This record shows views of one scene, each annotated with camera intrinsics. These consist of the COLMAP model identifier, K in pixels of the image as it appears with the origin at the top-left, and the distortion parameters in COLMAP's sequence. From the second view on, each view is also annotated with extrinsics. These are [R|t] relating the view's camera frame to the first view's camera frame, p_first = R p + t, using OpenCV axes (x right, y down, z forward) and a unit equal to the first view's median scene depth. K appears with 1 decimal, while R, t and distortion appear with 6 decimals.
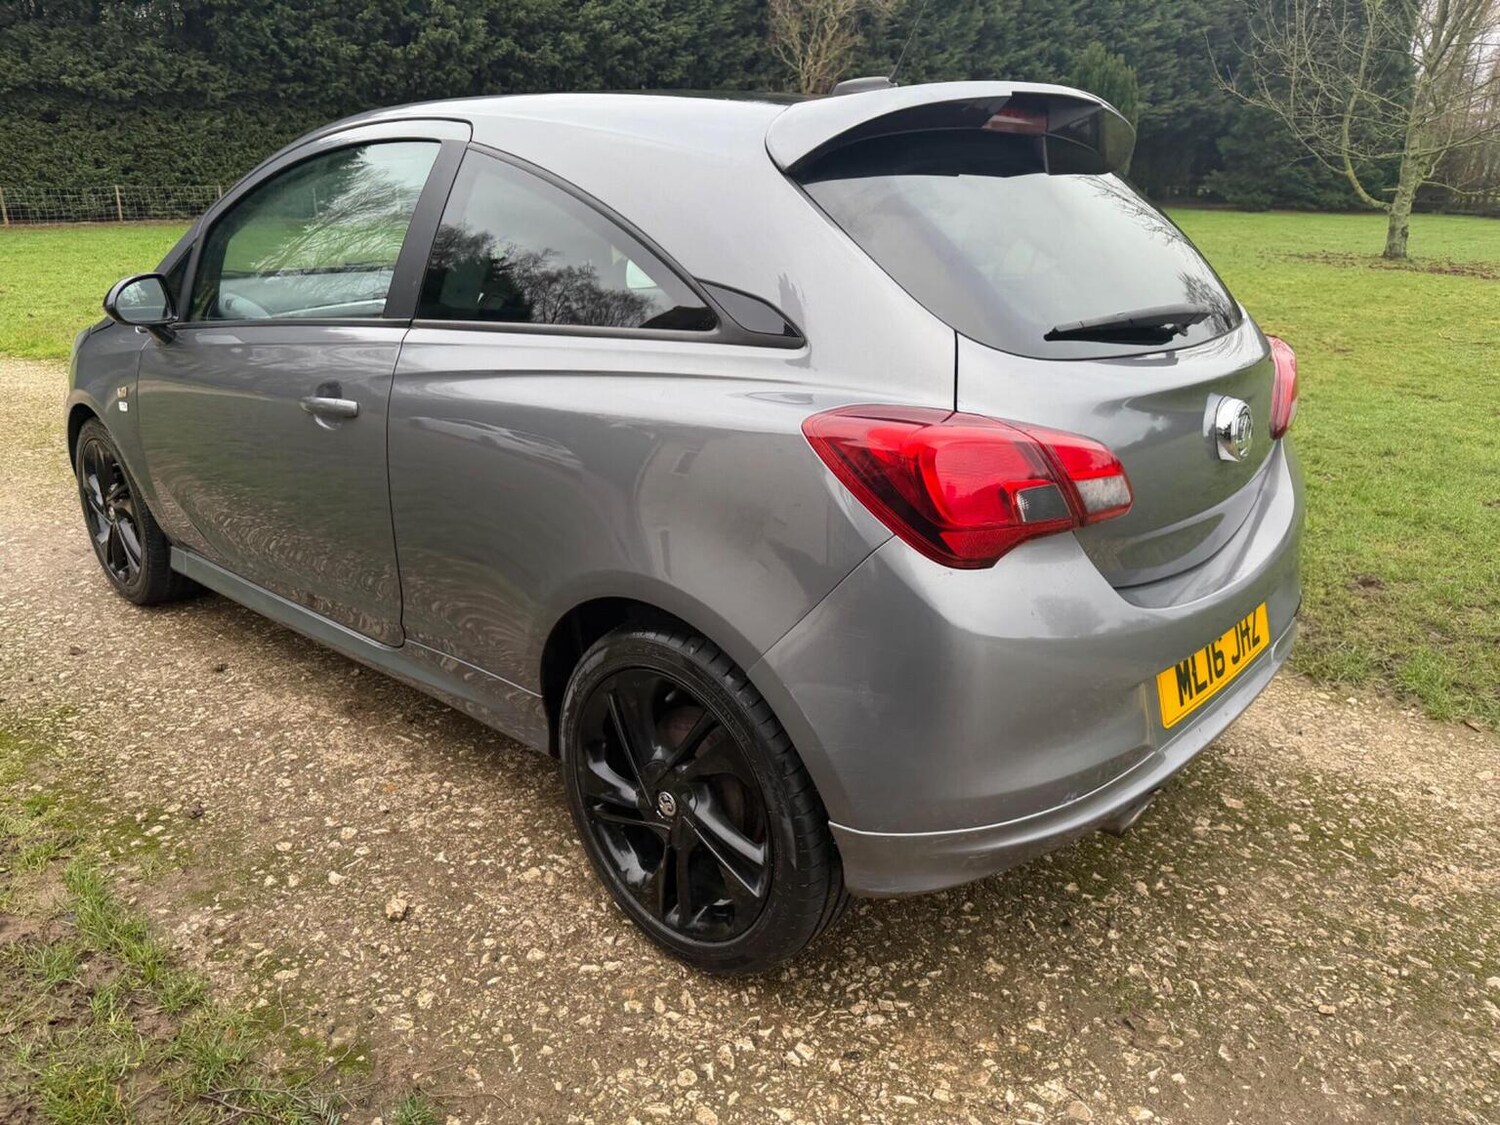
lens RADIAL K [[1062.0, 0, 736.6], [0, 1062.0, 553.2], [0, 0, 1]] dist [0.007203, -0.011785]
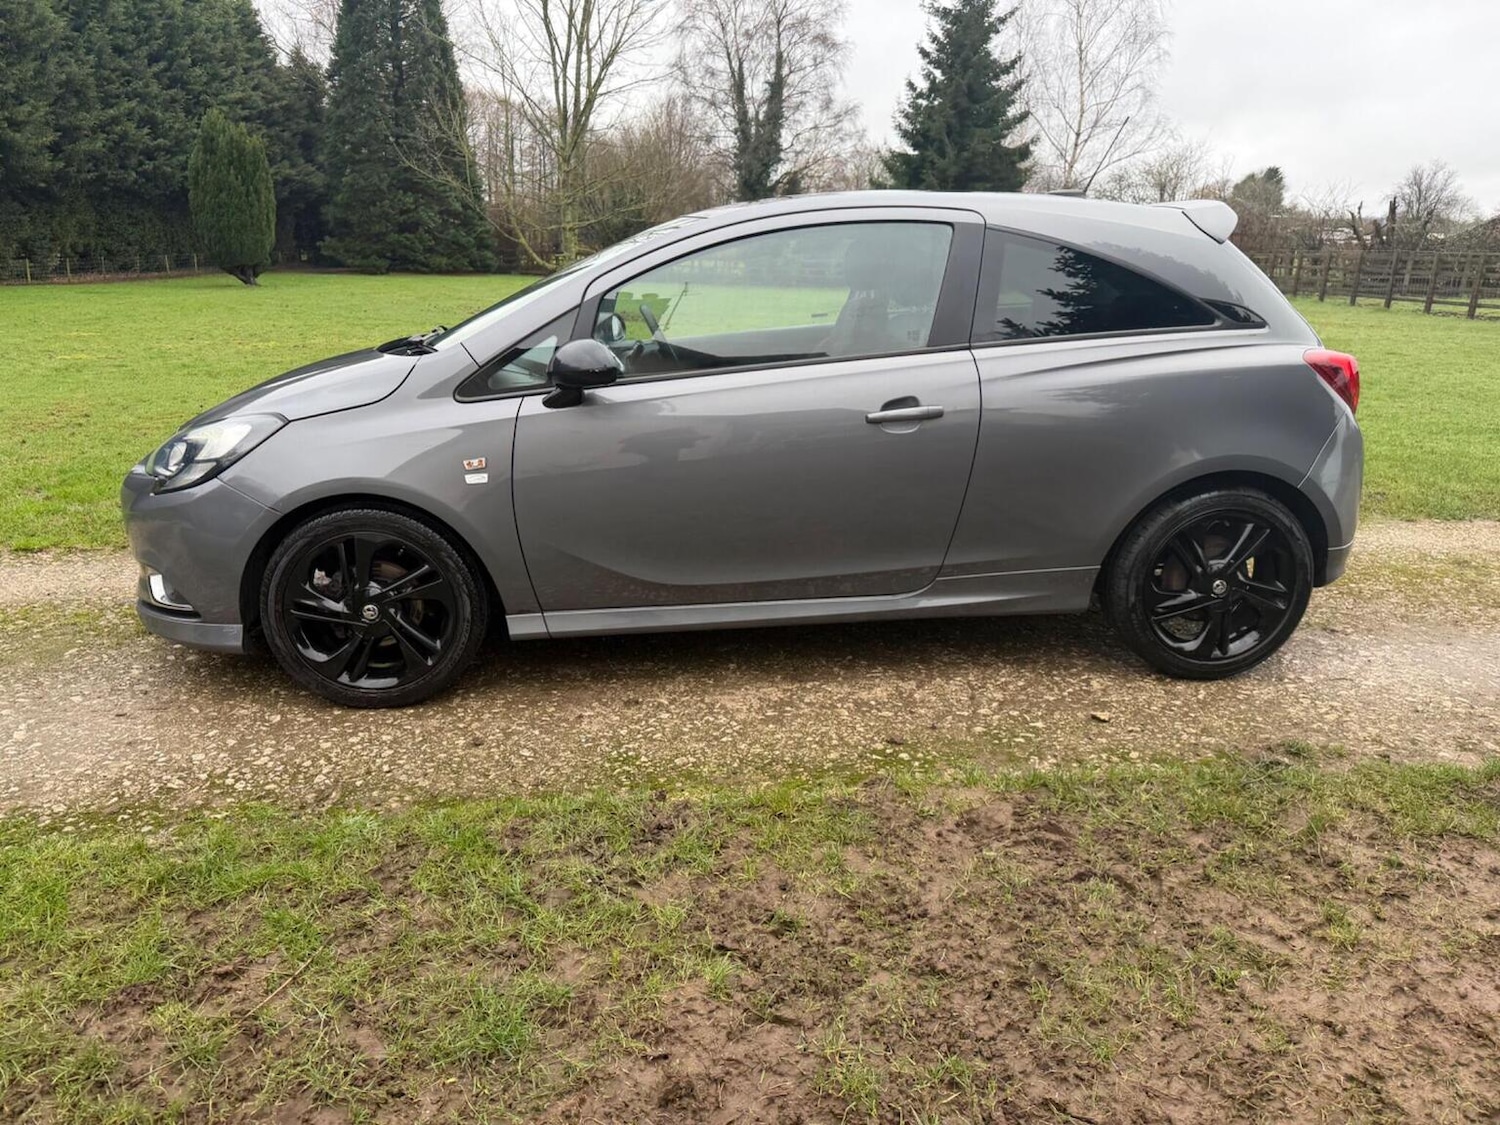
lens RADIAL K [[1065.0, 0, 739.7], [0, 1065.0, 549.1], [0, 0, 1]] dist [0.015812, -0.021354]
pose [[0.682833, -0.198791, 0.703009, -1.441790], [0.241127, 0.969669, 0.039988, -0.072934], [-0.689635, 0.142210, 0.710056, 0.199042]]
